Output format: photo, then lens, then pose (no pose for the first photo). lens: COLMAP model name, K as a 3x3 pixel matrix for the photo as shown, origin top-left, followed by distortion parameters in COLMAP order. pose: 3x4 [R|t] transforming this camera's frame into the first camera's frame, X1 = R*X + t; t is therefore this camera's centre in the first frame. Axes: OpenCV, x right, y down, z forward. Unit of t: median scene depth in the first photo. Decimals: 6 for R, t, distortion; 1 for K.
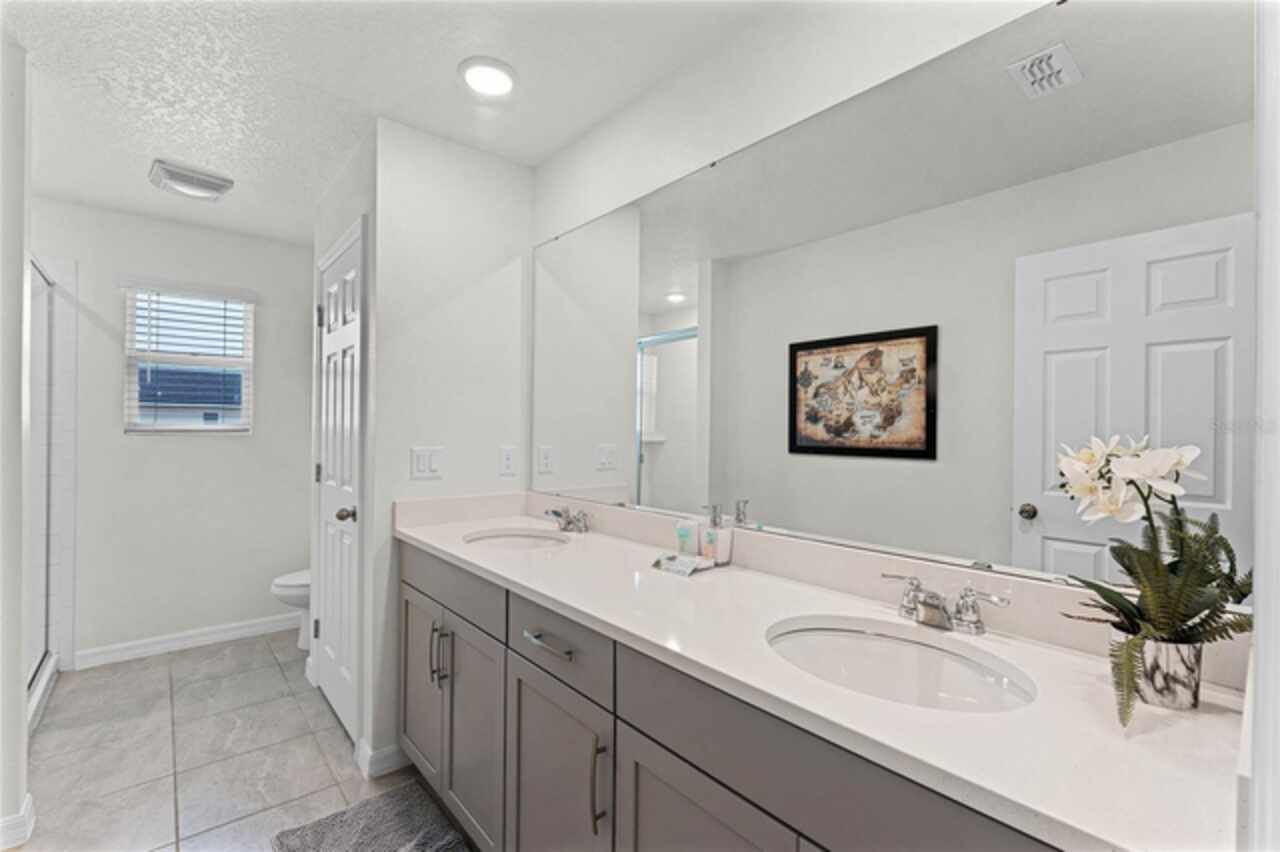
lens RADIAL K [[549.8, 0, 632.7], [0, 549.8, 425.1], [0, 0, 1]] dist [-0.000081, 0.000275]
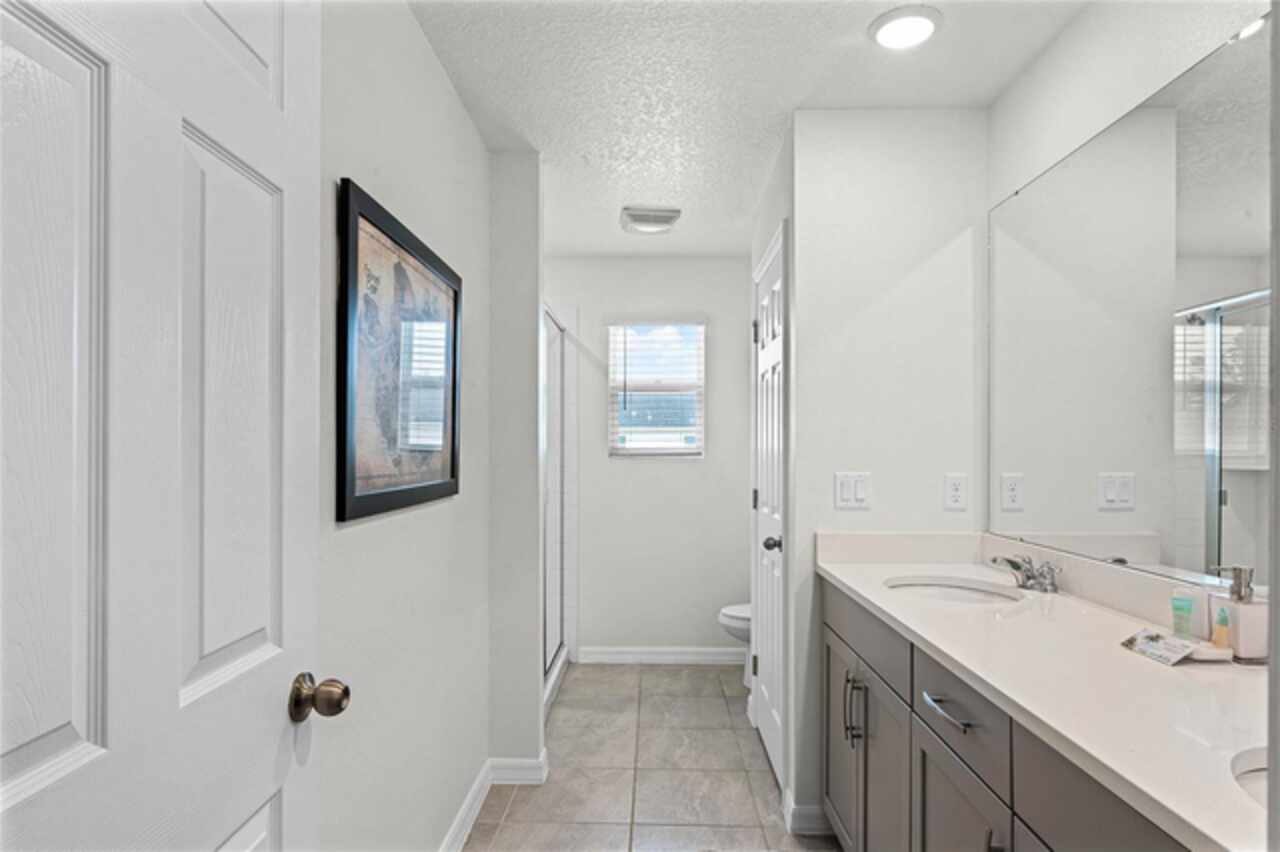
lens RADIAL K [[727.3, 0, 643.5], [0, 727.3, 436.2], [0, 0, 1]] dist [-0.000367, -0.001675]
pose [[0.749728, -0.019266, -0.661466, 0.133371], [0.009996, 0.999792, -0.017790, 0.000295], [0.661671, 0.006726, 0.749764, -0.069302]]
